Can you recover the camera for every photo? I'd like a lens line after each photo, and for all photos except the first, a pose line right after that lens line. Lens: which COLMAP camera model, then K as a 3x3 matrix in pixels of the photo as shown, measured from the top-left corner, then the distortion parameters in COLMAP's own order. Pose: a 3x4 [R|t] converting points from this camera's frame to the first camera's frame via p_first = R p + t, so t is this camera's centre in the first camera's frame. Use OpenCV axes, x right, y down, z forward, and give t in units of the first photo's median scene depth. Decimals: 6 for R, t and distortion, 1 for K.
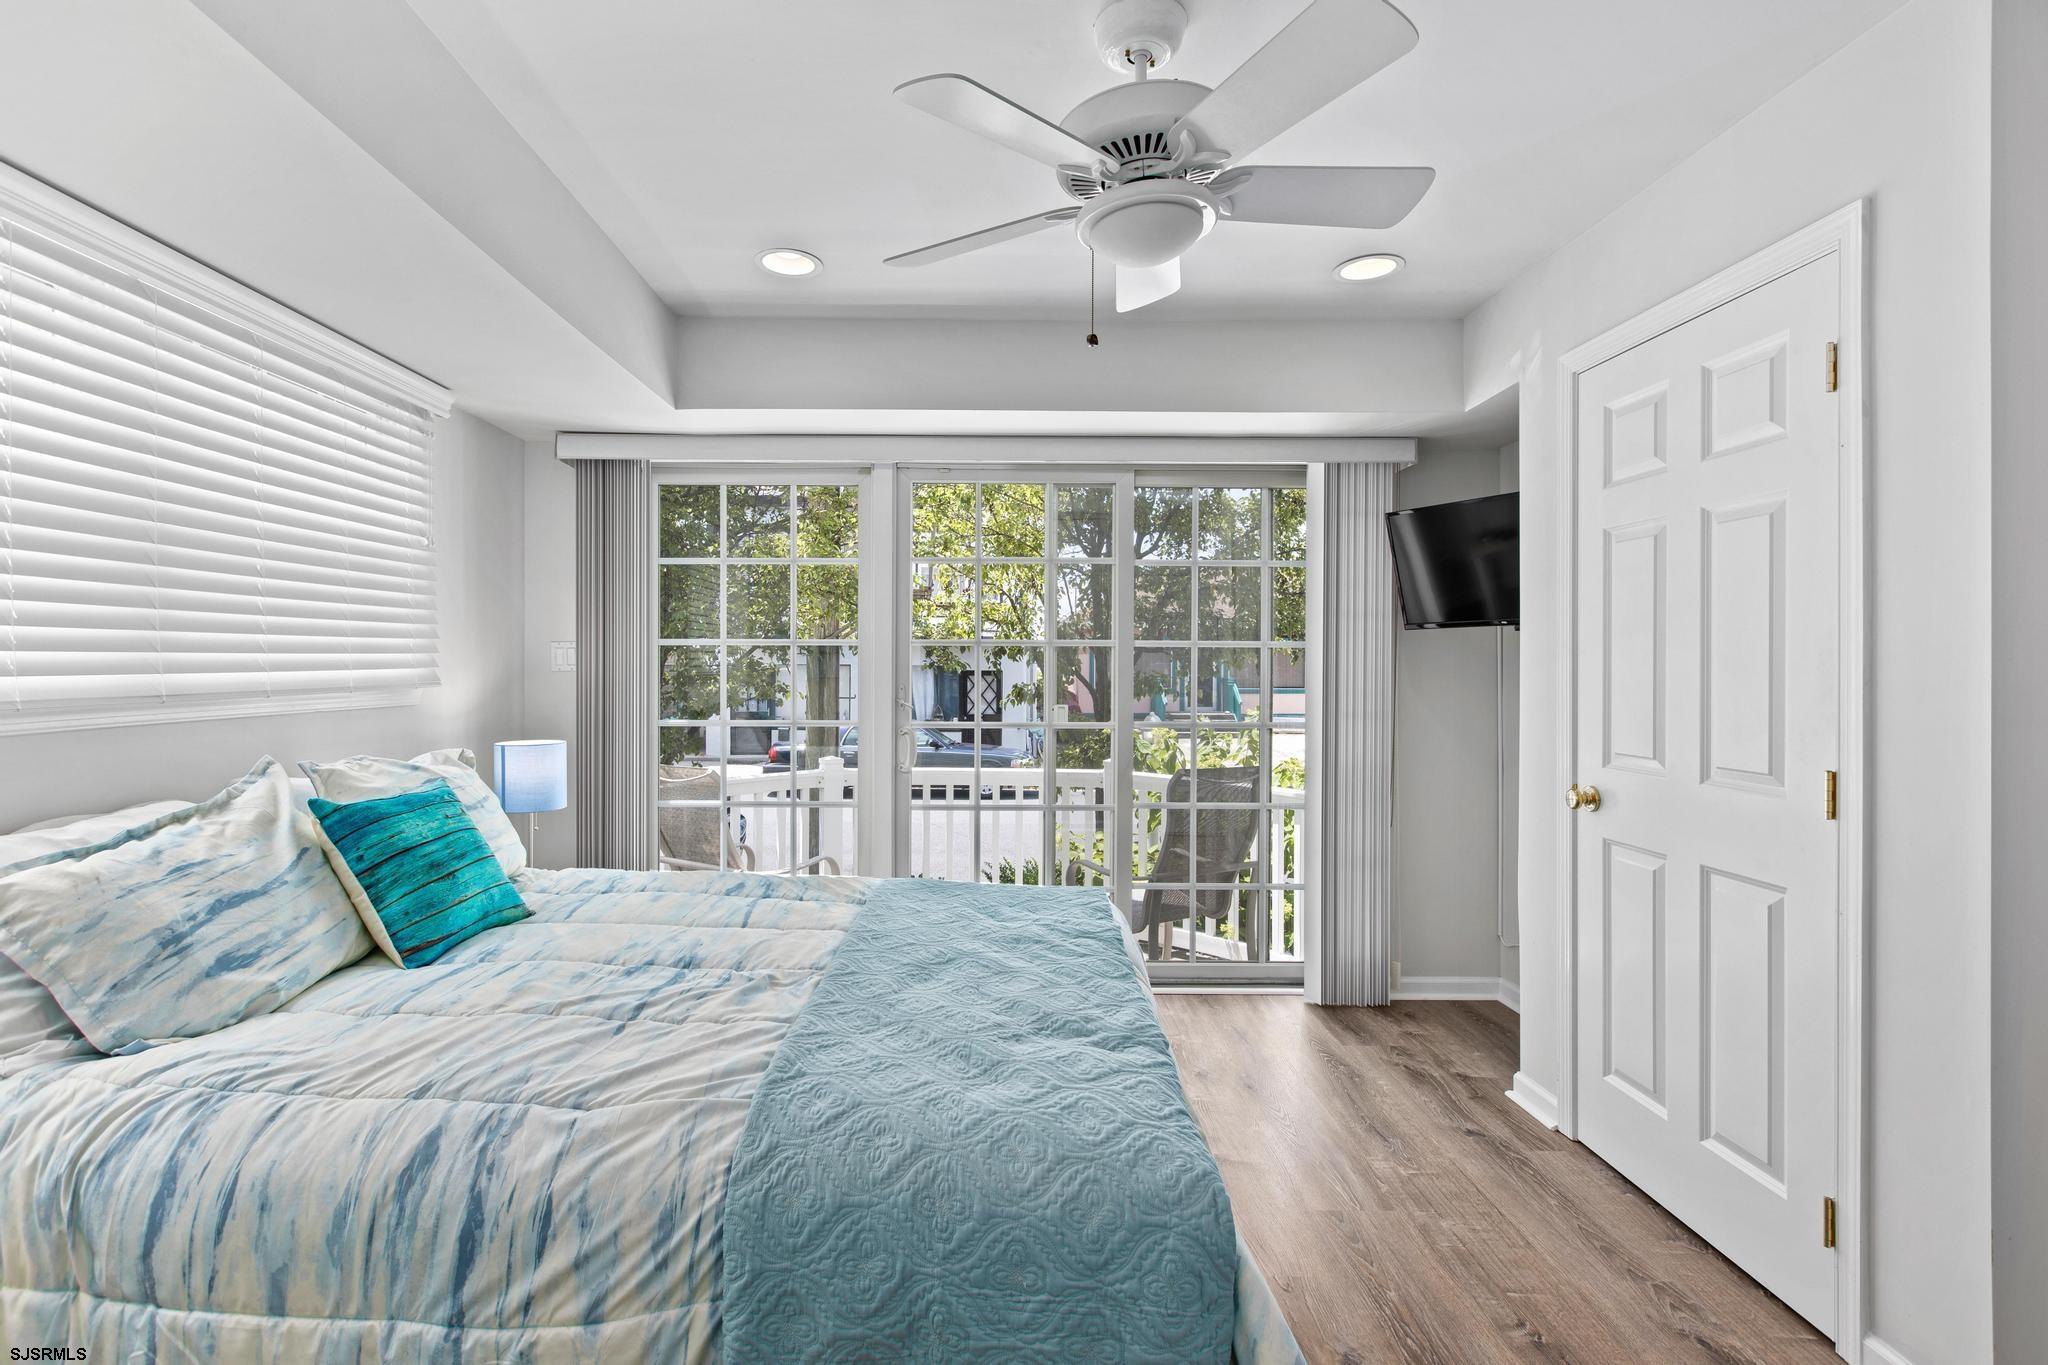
lens RADIAL K [[965.4, 0, 1015.3], [0, 965.4, 675.5], [0, 0, 1]] dist [0.000342, -0.000188]
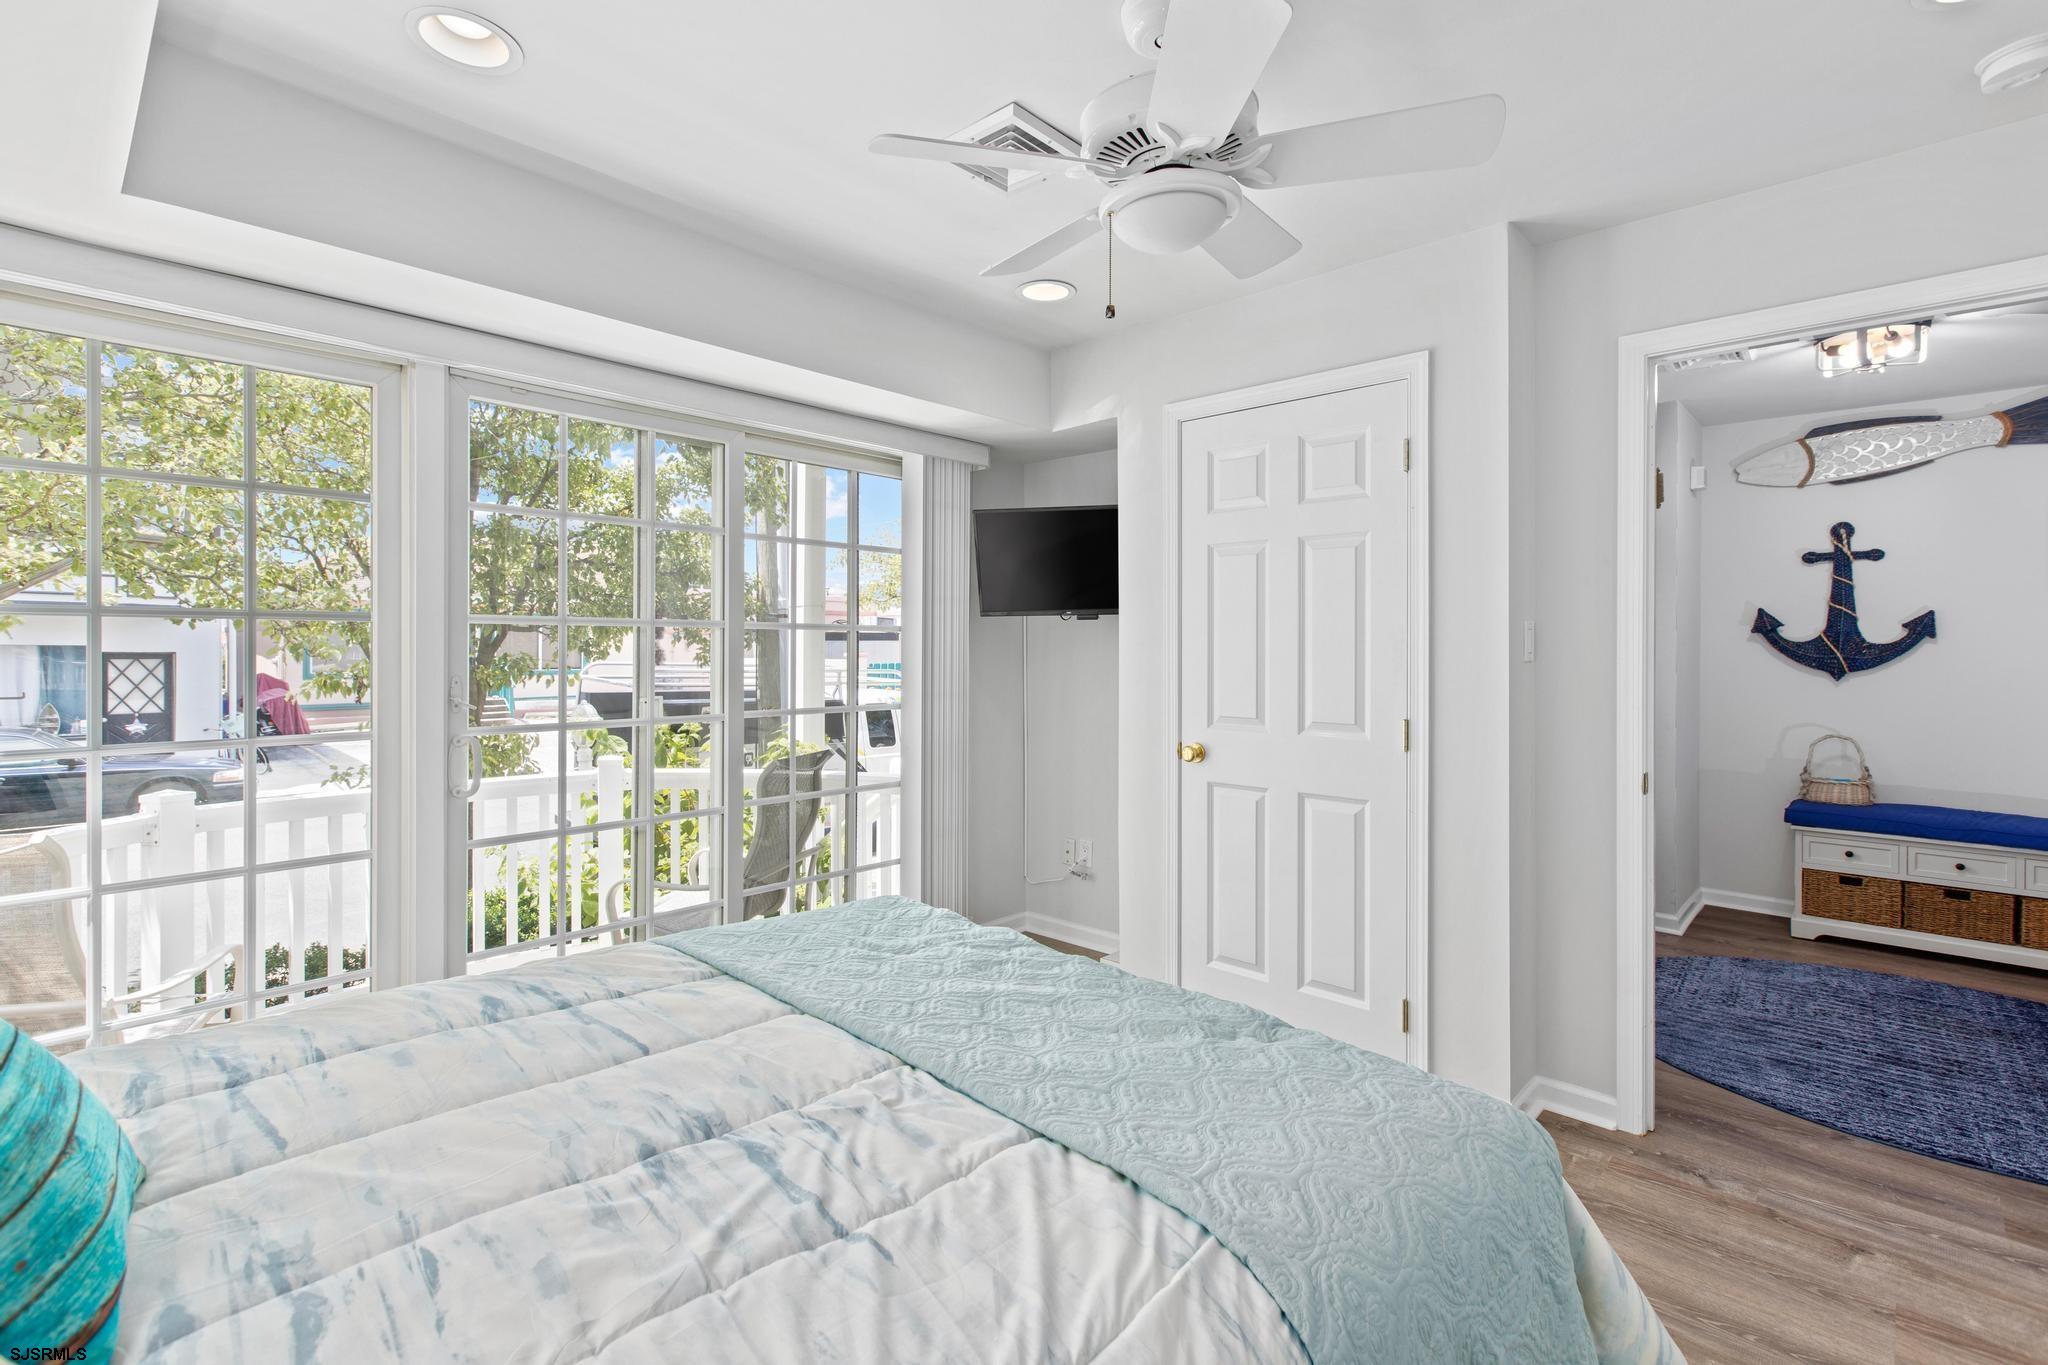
lens RADIAL K [[925.1, 0, 1022.8], [0, 925.1, 656.3], [0, 0, 1]] dist [0.003138, -0.000232]
pose [[0.693189, -0.009044, 0.720699, -0.538026], [0.006620, 0.999959, 0.006181, -0.012369], [-0.720726, 0.000486, 0.693220, 0.363684]]
